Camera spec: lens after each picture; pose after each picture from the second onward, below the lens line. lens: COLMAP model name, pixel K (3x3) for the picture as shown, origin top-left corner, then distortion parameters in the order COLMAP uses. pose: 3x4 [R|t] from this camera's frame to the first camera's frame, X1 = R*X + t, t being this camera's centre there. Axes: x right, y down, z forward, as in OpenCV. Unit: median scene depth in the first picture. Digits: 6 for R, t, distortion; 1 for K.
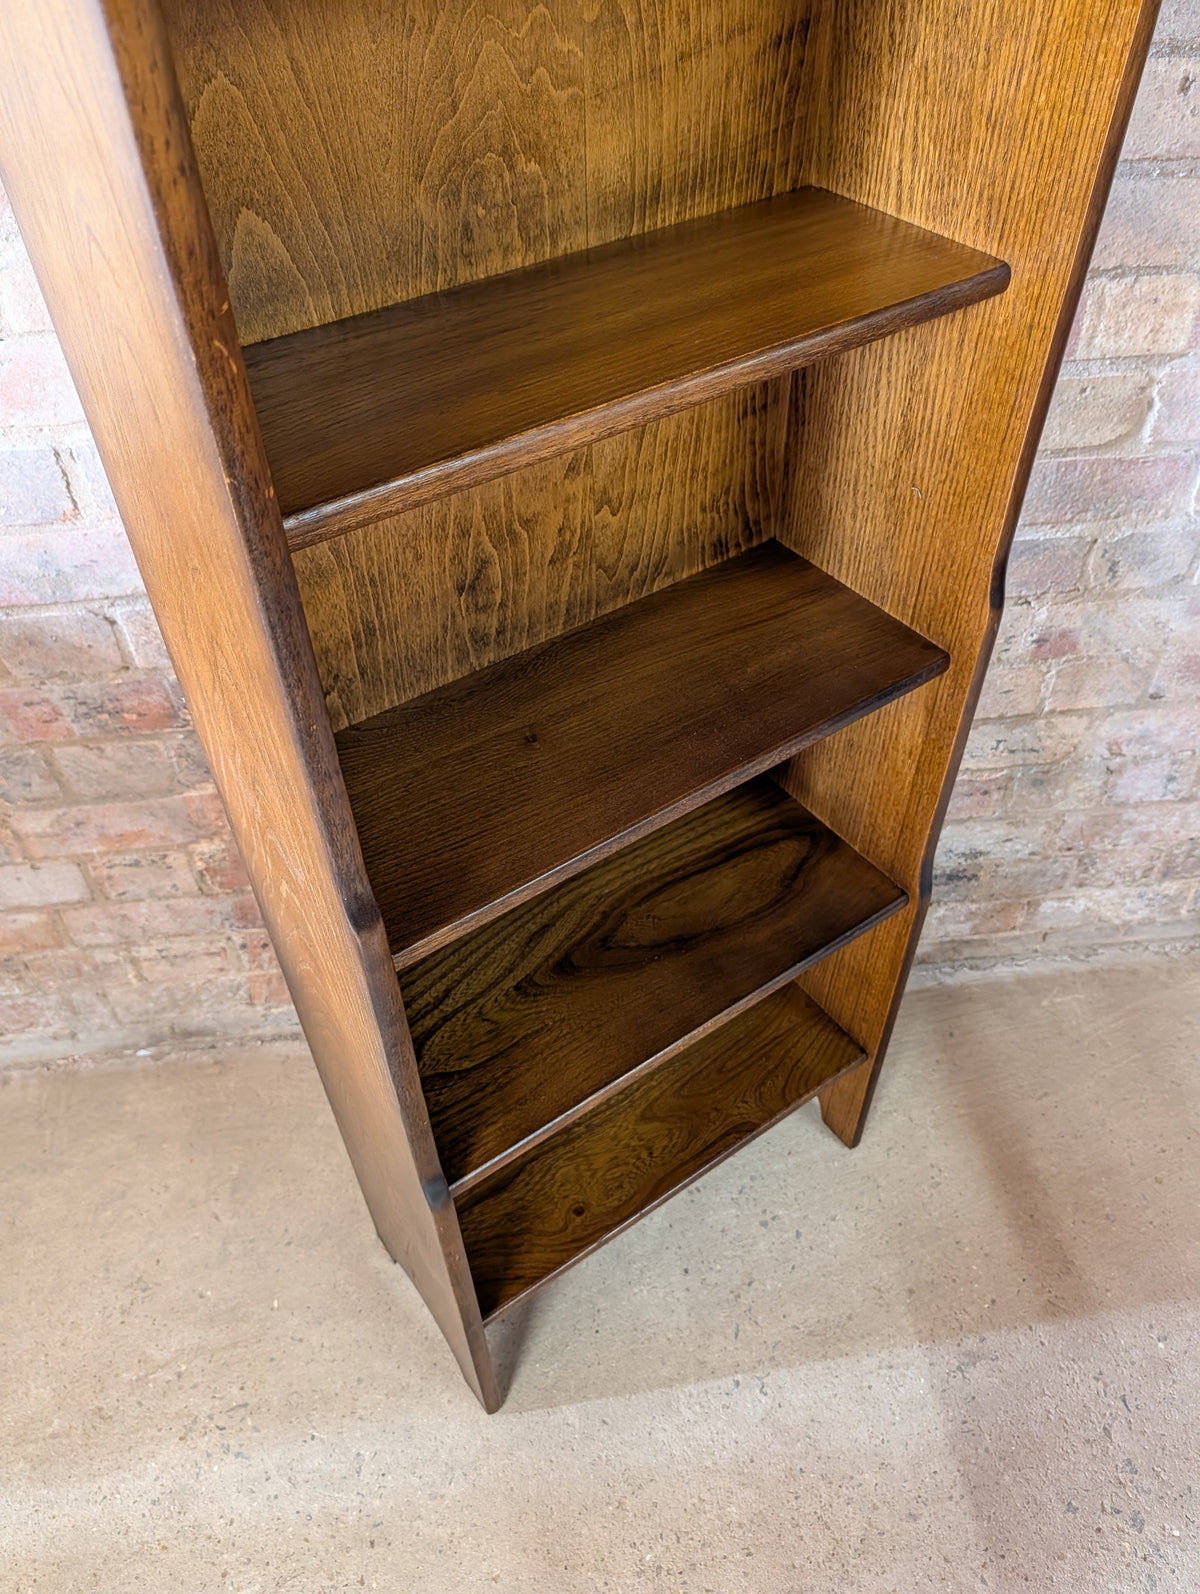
lens RADIAL K [[1155.5, 0, 594.4], [0, 1155.5, 811.1], [0, 0, 1]] dist [-0.004729, 0.003785]
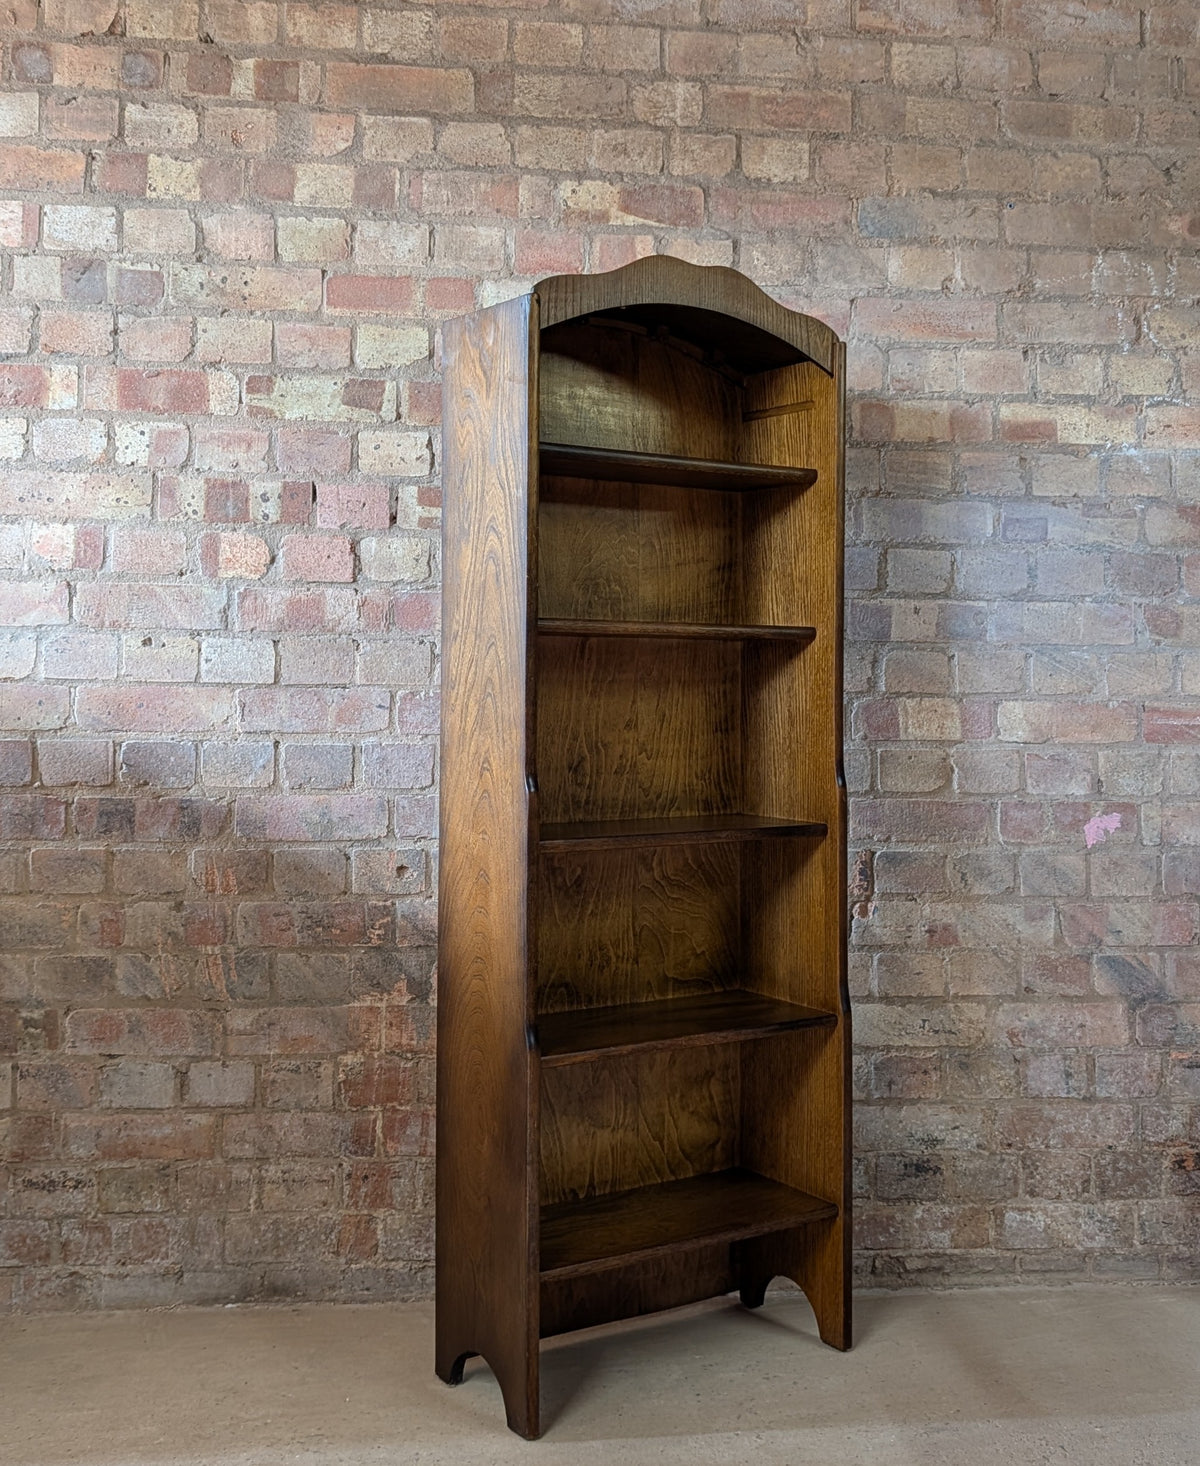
lens RADIAL K [[1693.6, 0, 648.6], [0, 1693.6, 653.1], [0, 0, 1]] dist [0.008476, 0.000000]
pose [[0.999624, 0.024120, -0.013023, 0.035990], [-0.026006, 0.684361, -0.728680, 1.223870], [-0.008663, 0.728745, 0.684731, -0.779039]]
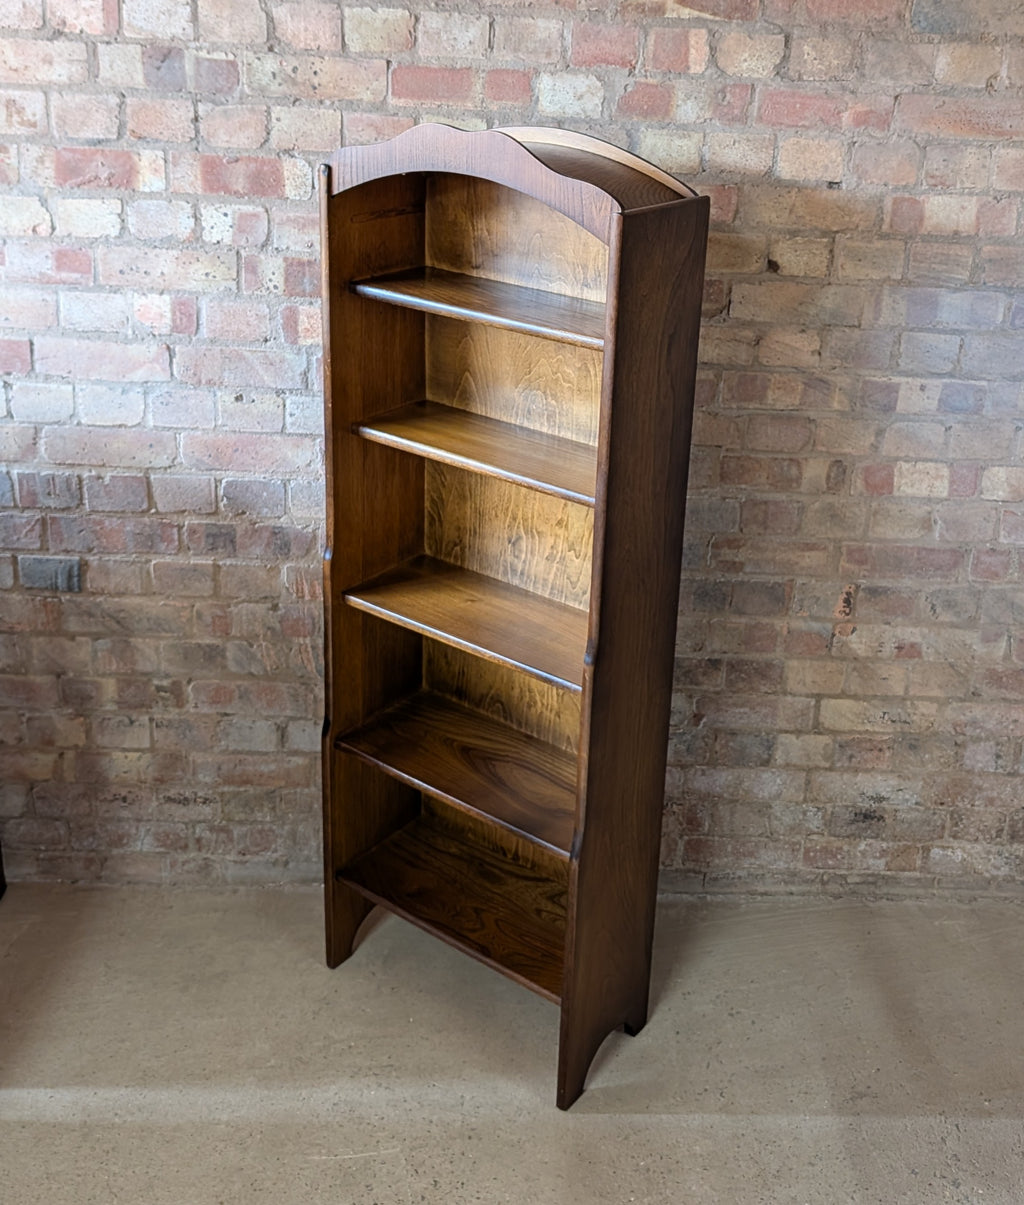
lens RADIAL K [[1317.2, 0, 569.6], [0, 1317.2, 434.2], [0, 0, 1]] dist [-0.005469, 0.000000]
pose [[0.994218, 0.087404, -0.062375, -0.025219], [-0.106228, 0.885405, -0.452519, 0.537411], [0.015675, 0.456529, 0.889571, -0.977460]]
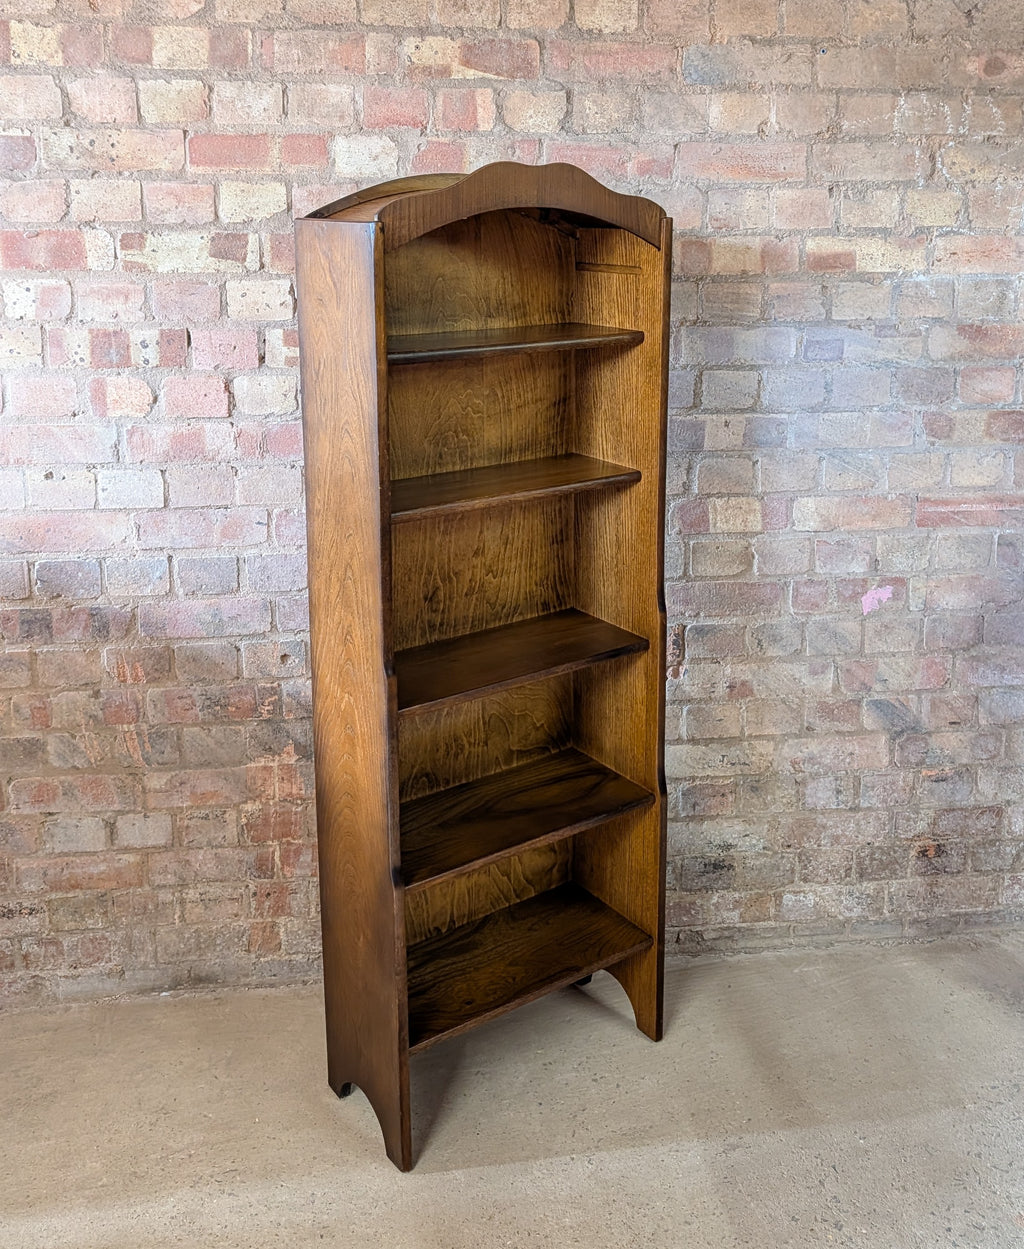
lens RADIAL K [[1239.1, 0, 520.7], [0, 1239.1, 449.2], [0, 0, 1]] dist [-0.004450, 0.000000]
pose [[0.999834, 0.014081, 0.011570, 0.027049], [-0.005114, 0.826108, -0.563488, 0.640065], [-0.017493, 0.563336, 0.826043, -0.810887]]
